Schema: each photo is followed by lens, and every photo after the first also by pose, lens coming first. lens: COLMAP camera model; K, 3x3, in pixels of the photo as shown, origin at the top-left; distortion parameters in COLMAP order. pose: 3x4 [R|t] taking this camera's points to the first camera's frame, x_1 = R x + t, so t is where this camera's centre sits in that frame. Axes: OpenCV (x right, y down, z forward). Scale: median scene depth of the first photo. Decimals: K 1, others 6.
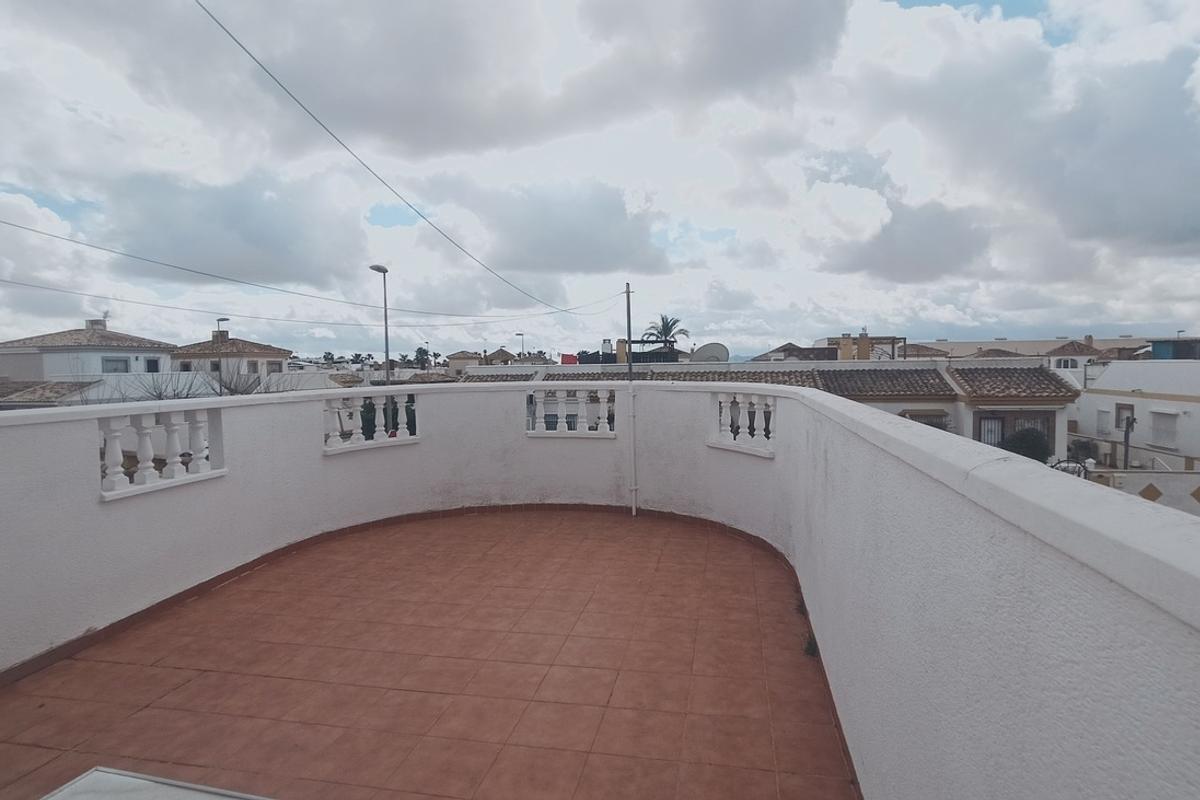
lens RADIAL K [[654.6, 0, 580.7], [0, 654.6, 396.4], [0, 0, 1]] dist [-0.048846, 0.037552]
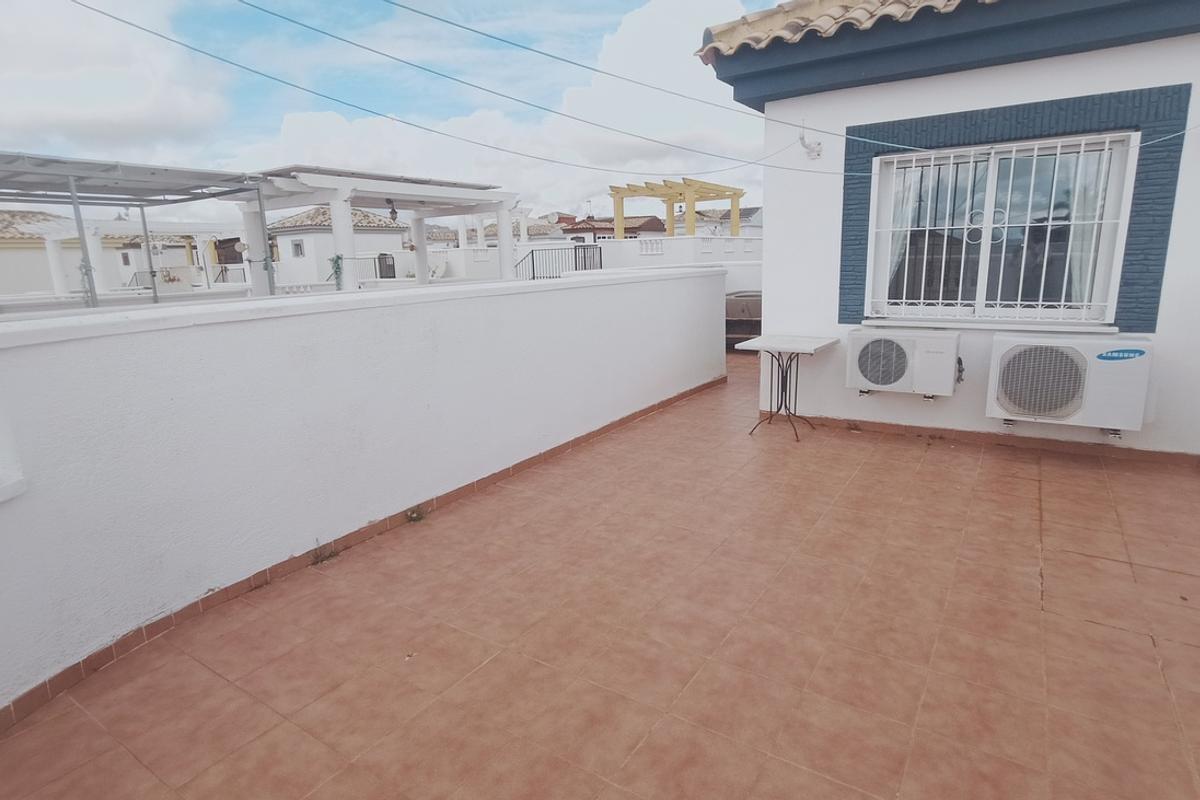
lens RADIAL K [[654.6, 0, 580.7], [0, 654.6, 396.4], [0, 0, 1]] dist [-0.048846, 0.037552]
pose [[-0.929407, -0.031258, 0.367731, -0.282213], [0.065255, 0.966789, 0.247105, -0.068190], [-0.363243, 0.253657, -0.896500, 1.618235]]
